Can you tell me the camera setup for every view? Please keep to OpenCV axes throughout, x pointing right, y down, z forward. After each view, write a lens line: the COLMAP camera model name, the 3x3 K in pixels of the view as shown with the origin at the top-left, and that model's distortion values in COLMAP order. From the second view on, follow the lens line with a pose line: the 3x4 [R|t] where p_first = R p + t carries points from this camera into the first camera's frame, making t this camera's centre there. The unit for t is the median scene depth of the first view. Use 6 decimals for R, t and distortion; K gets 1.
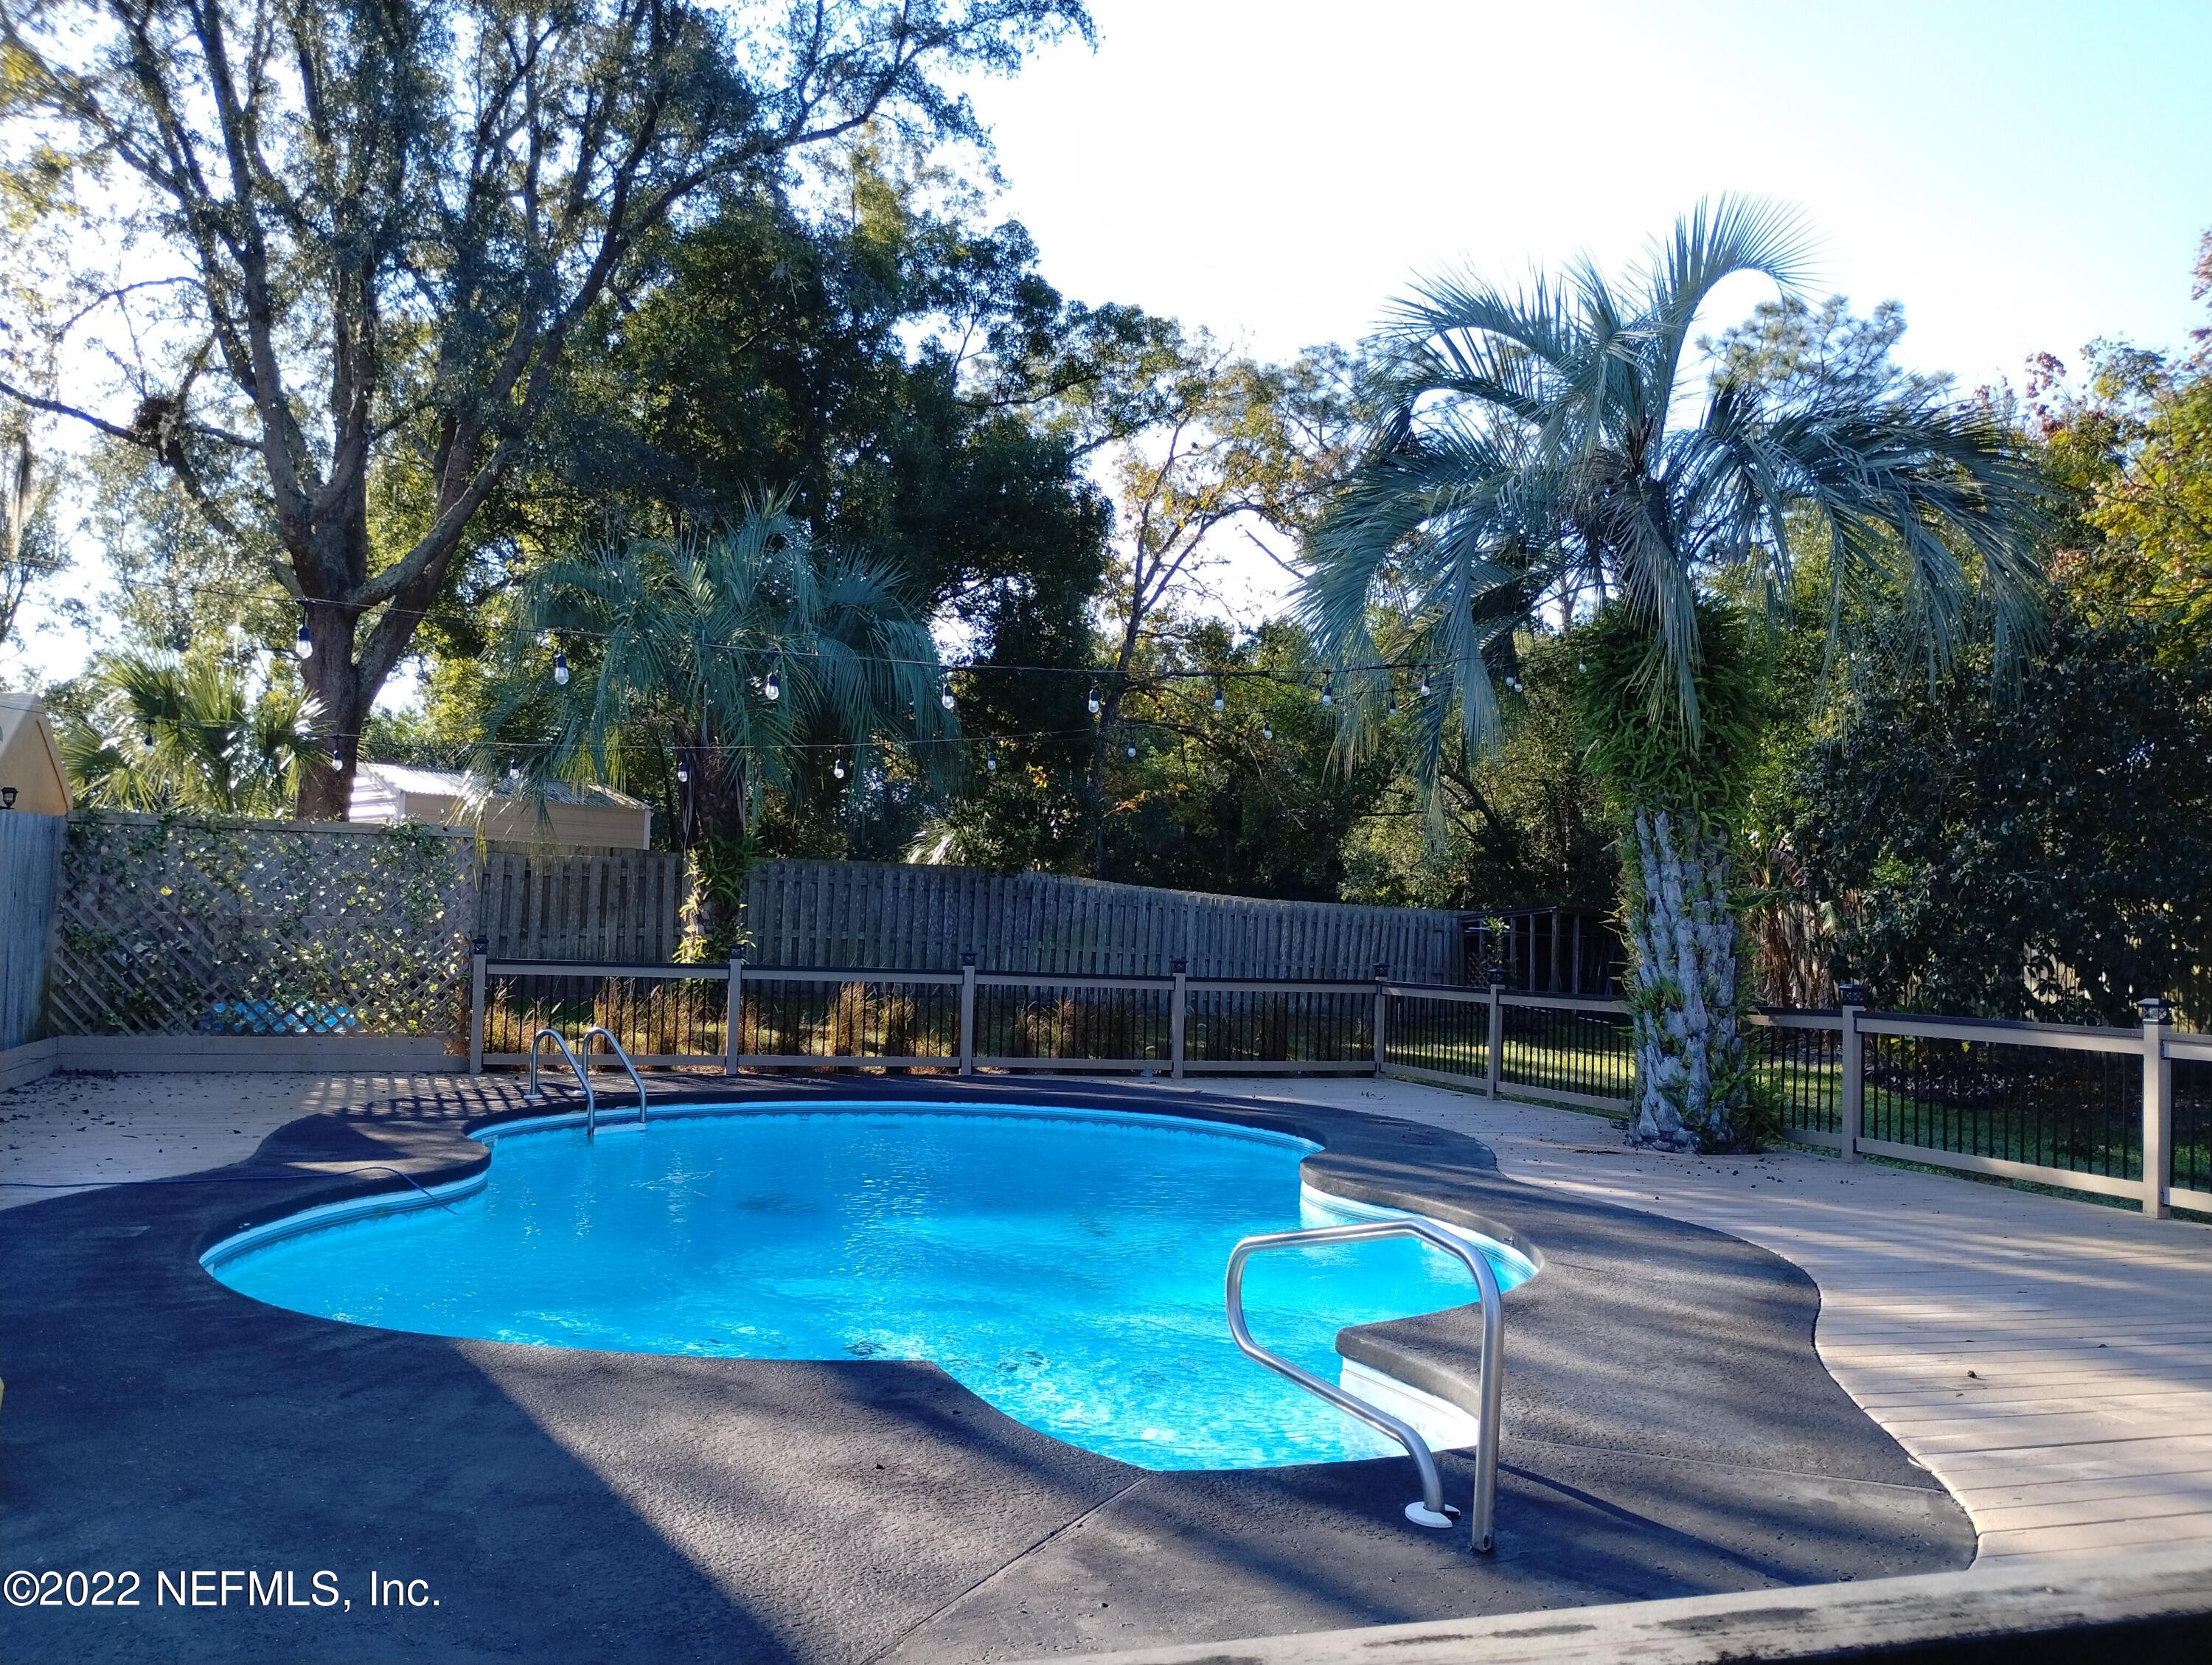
lens RADIAL K [[1828.4, 0, 1106.0], [0, 1828.4, 832.5], [0, 0, 1]] dist [0.060801, -0.007284]
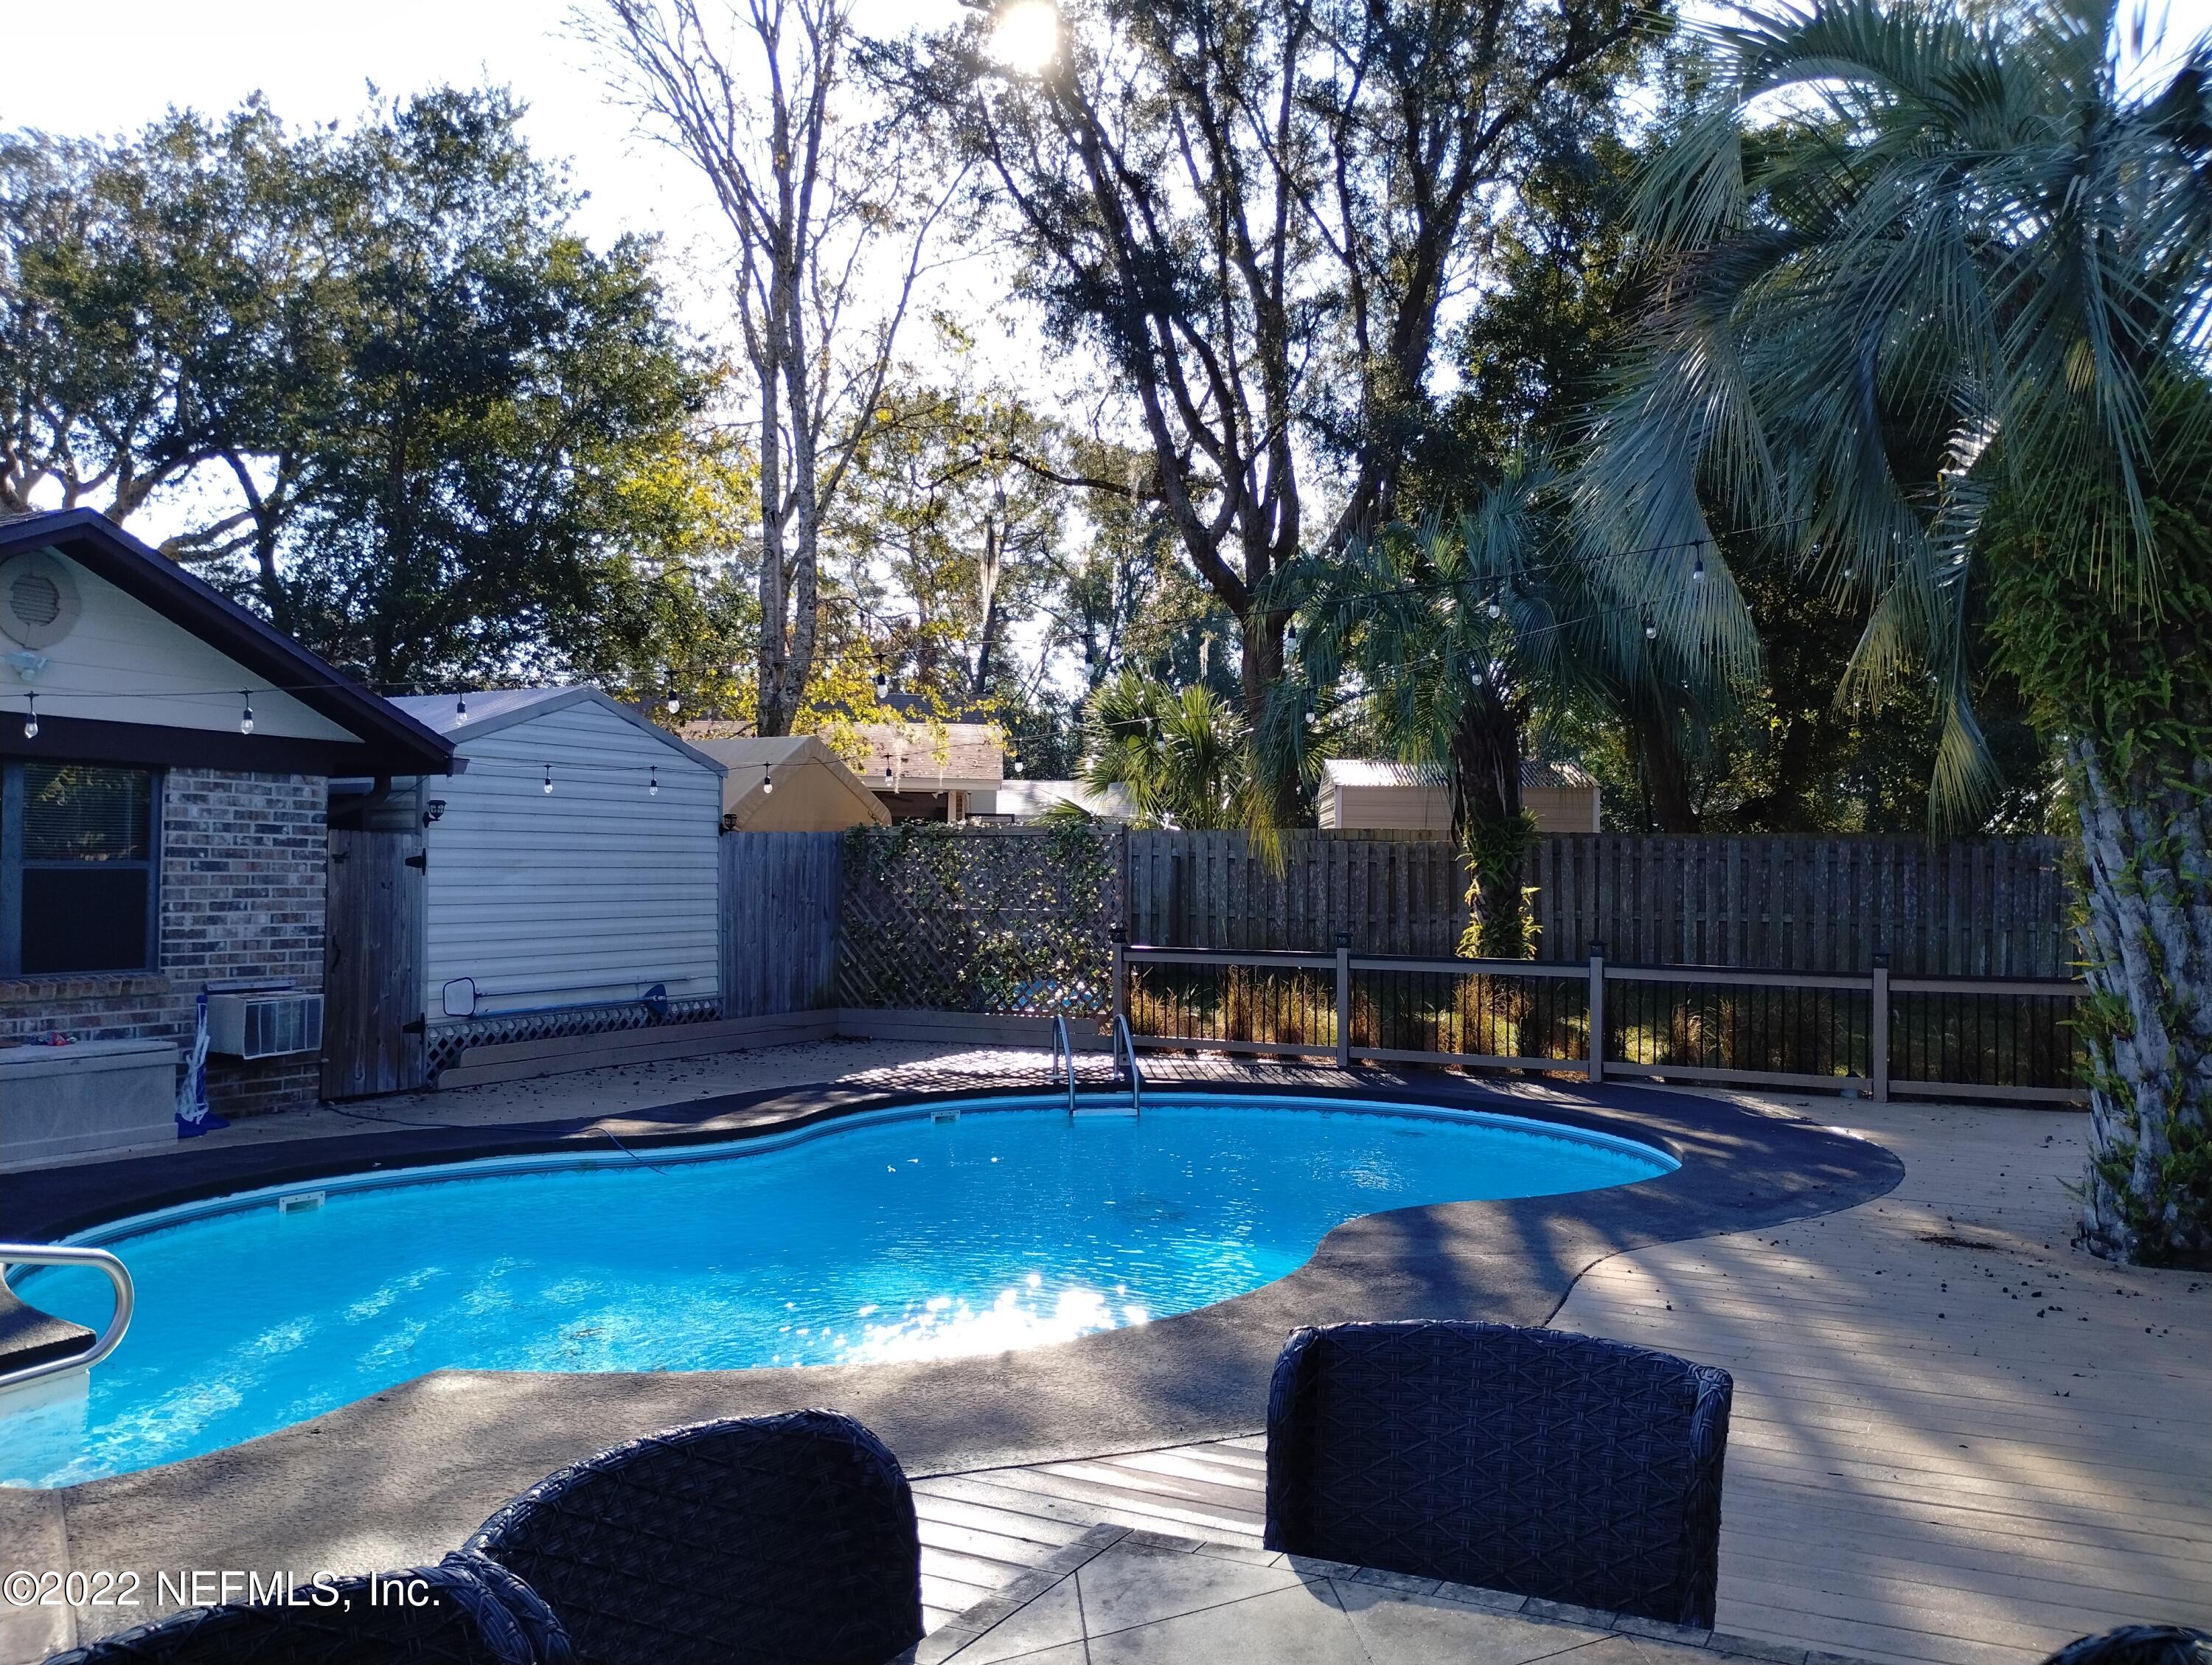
lens RADIAL K [[1828.4, 0, 1106.0], [0, 1828.4, 832.5], [0, 0, 1]] dist [0.060801, -0.007284]
pose [[0.735865, -0.038956, -0.676006, 0.434285], [0.047563, 0.998851, -0.005786, 0.008911], [0.675455, -0.027895, 0.736873, 0.239511]]
